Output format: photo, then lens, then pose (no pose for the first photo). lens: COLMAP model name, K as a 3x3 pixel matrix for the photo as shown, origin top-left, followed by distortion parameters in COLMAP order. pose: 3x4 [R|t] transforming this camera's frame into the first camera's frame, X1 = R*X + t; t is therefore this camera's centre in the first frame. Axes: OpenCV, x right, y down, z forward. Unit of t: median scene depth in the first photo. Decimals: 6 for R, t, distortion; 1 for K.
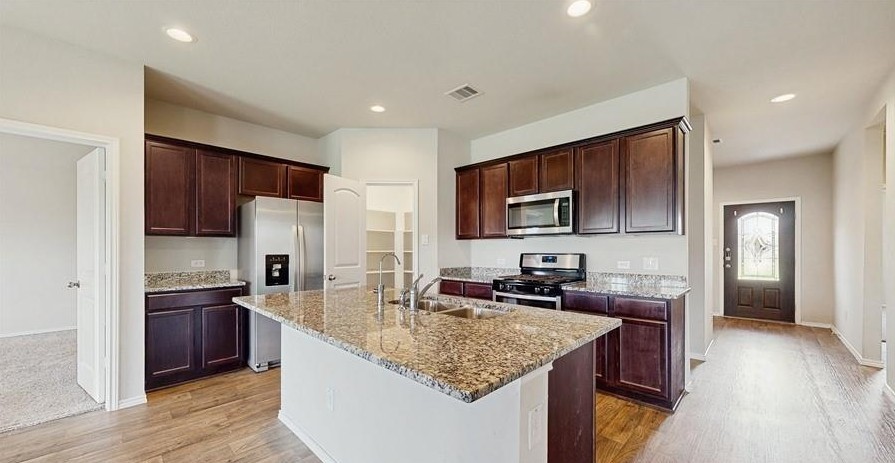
lens RADIAL K [[327.0, 0, 442.3], [0, 327.0, 248.7], [0, 0, 1]] dist [0.000876, 0.000036]
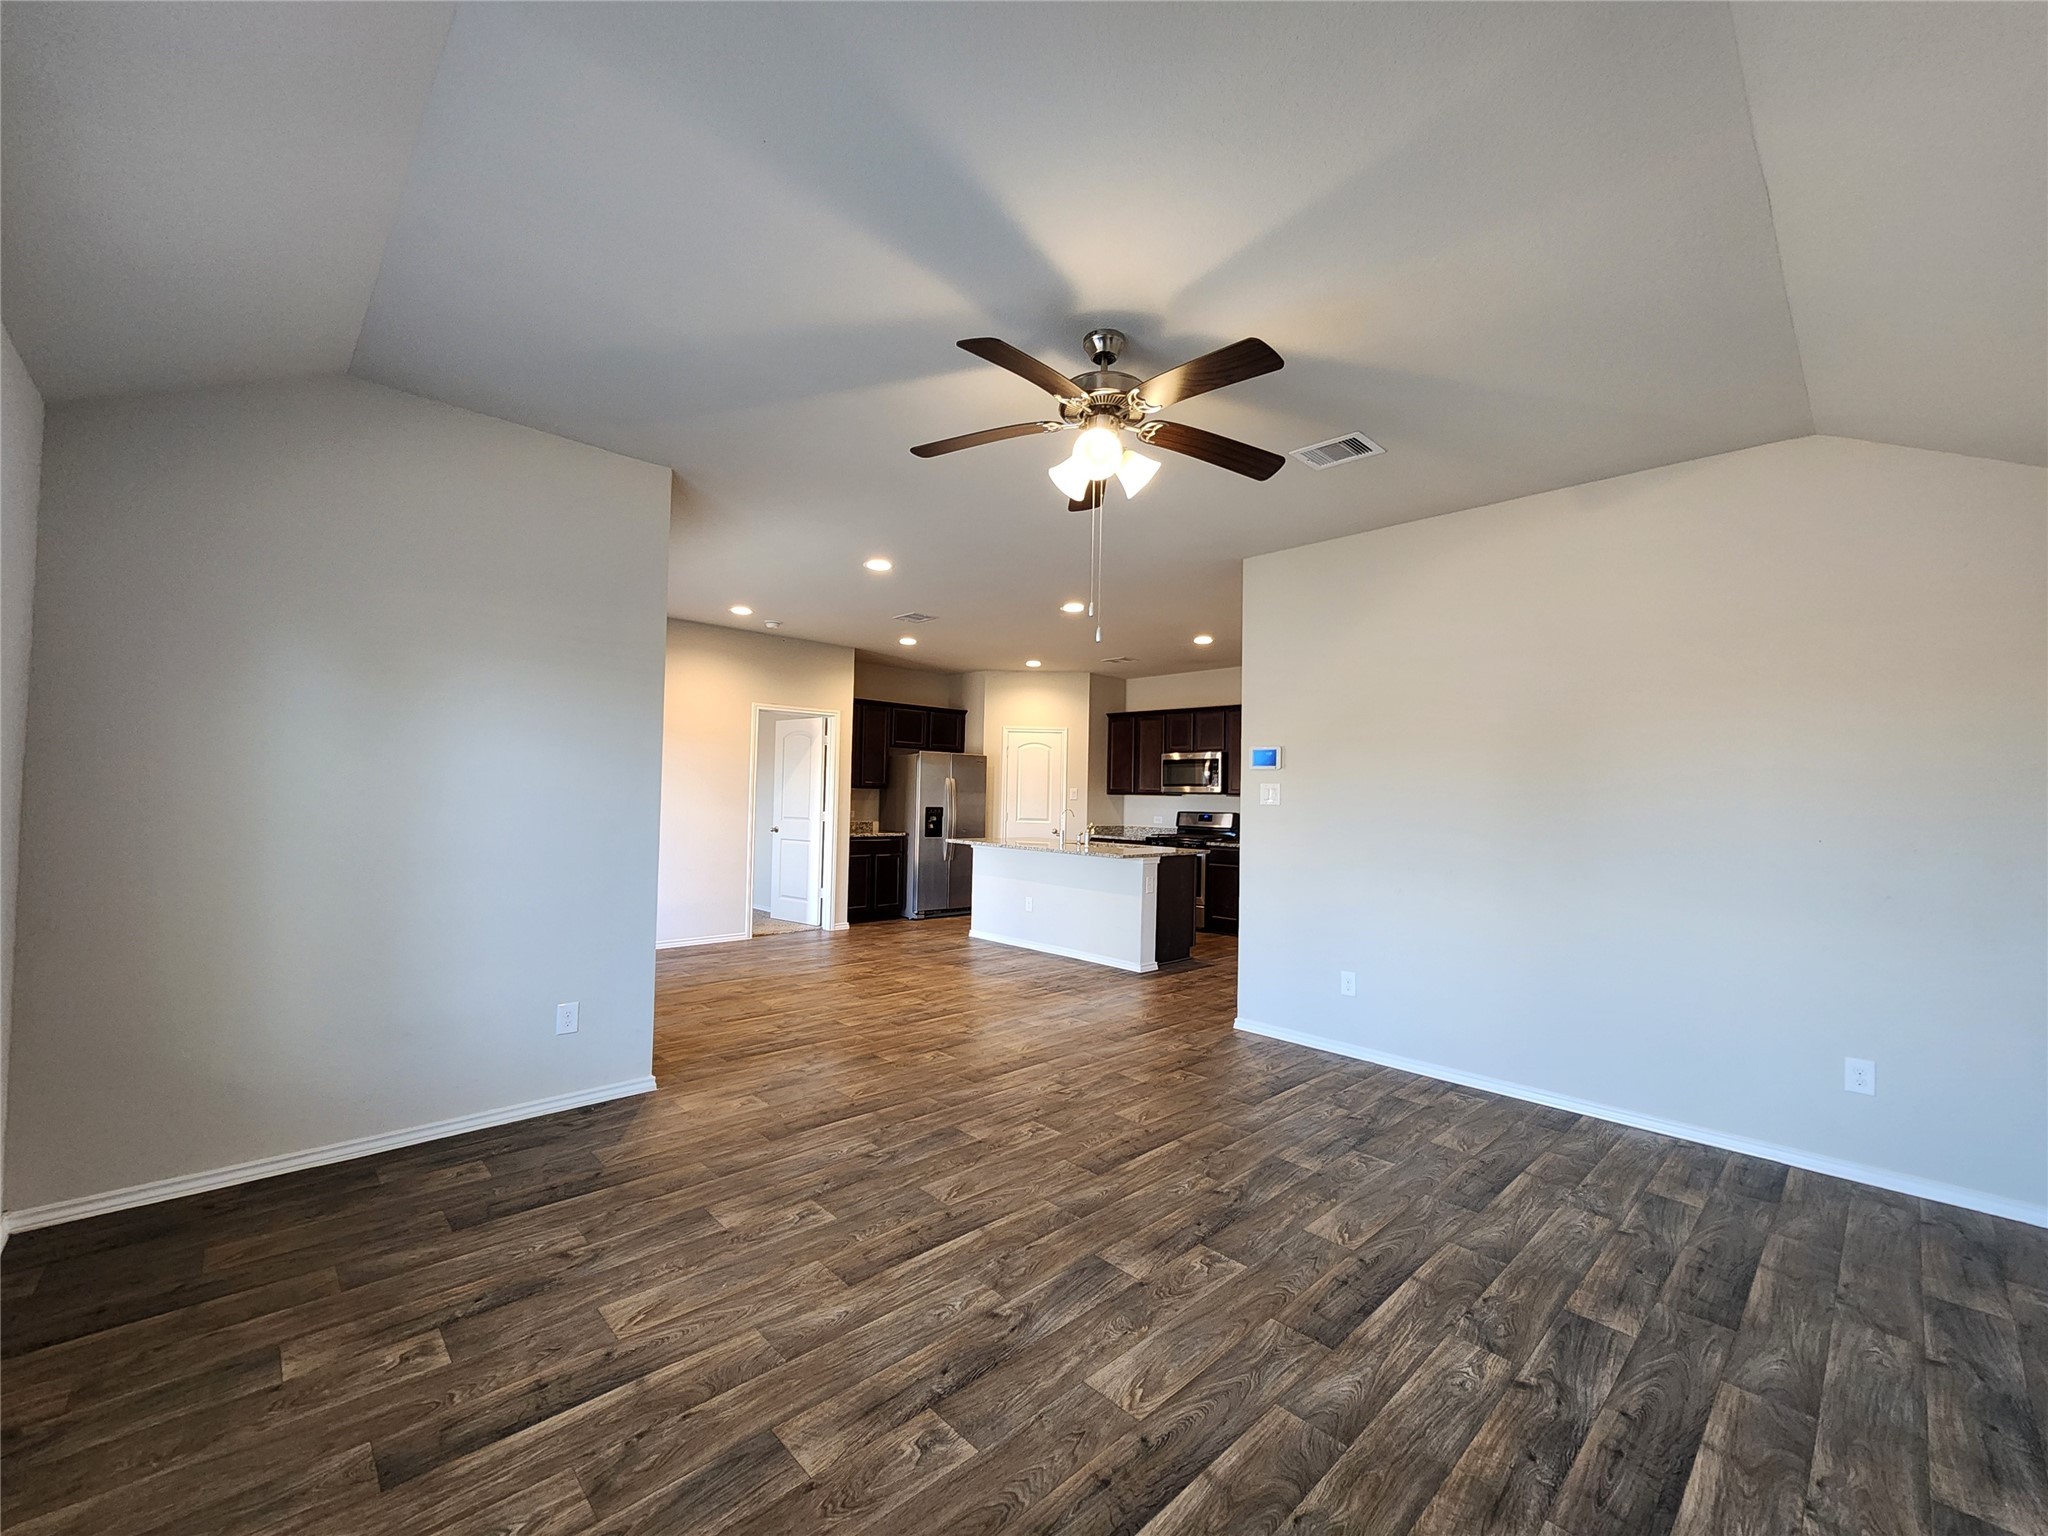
lens RADIAL K [[820.8, 0, 1031.2], [0, 820.8, 774.4], [0, 0, 1]] dist [0.000465, 0.000225]
pose [[0.999389, 0.021431, -0.027613, -0.130043], [-0.022211, 0.999354, -0.028250, -0.018484], [0.026990, 0.028846, 0.999219, -1.534837]]
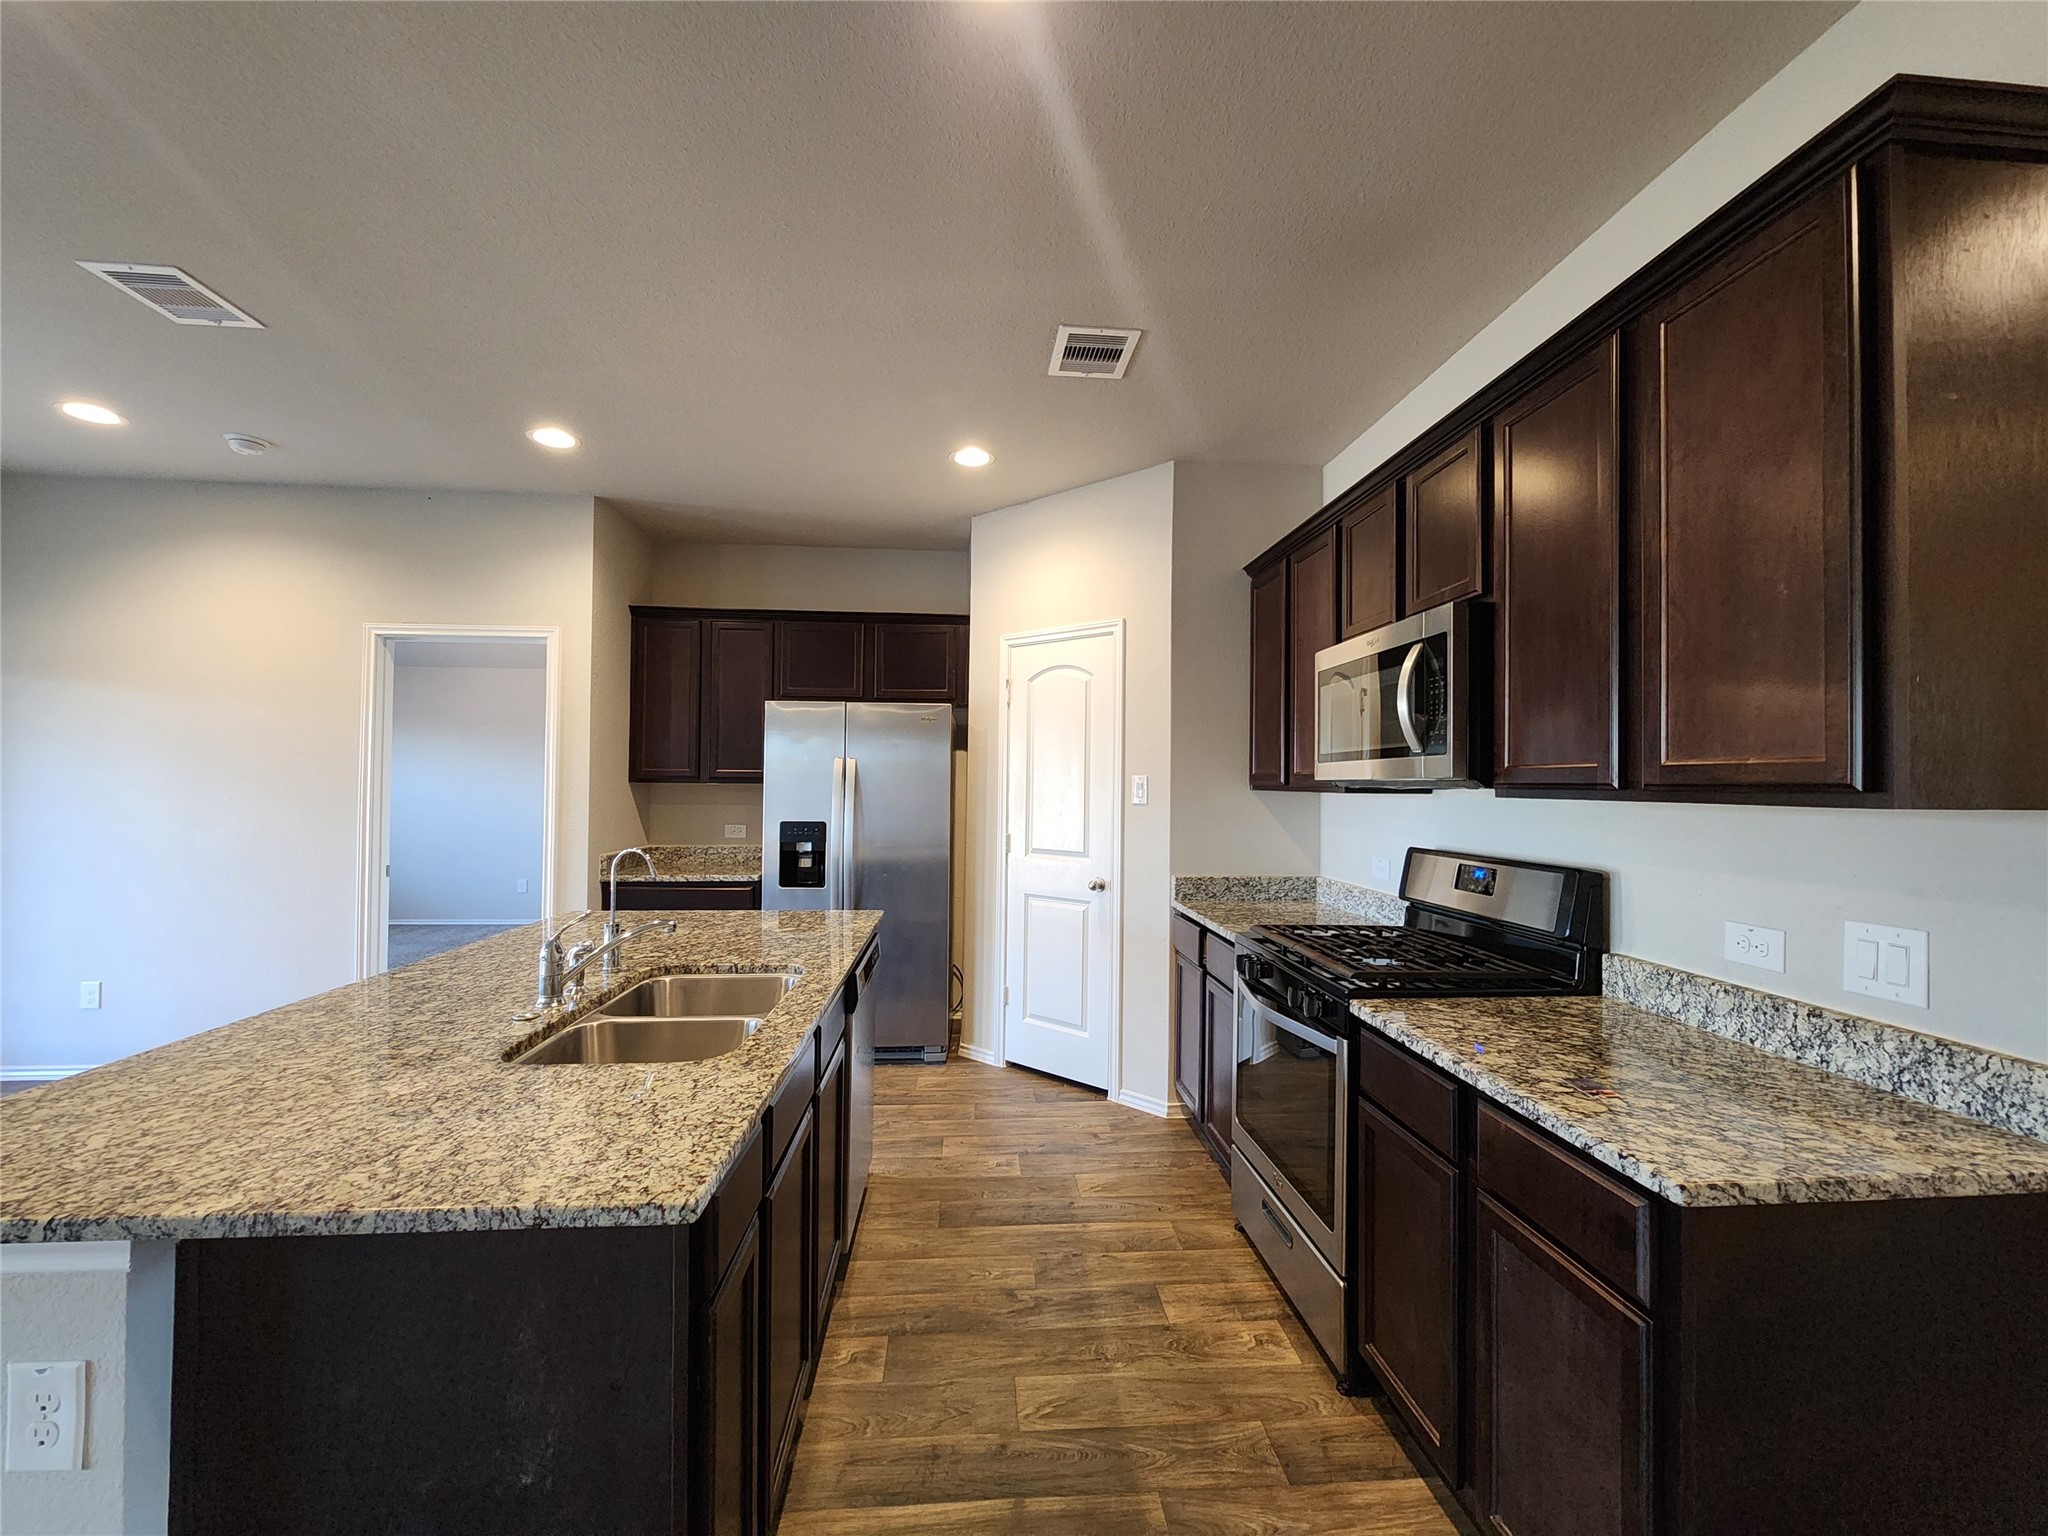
lens RADIAL K [[825.9, 0, 1054.0], [0, 825.9, 774.5], [0, 0, 1]] dist [-0.000285, 0.000002]
pose [[0.760247, 0.002984, -0.649627, 0.527276], [-0.011273, 0.999899, -0.008599, -0.042532], [0.649536, 0.013861, 0.760205, 0.329426]]
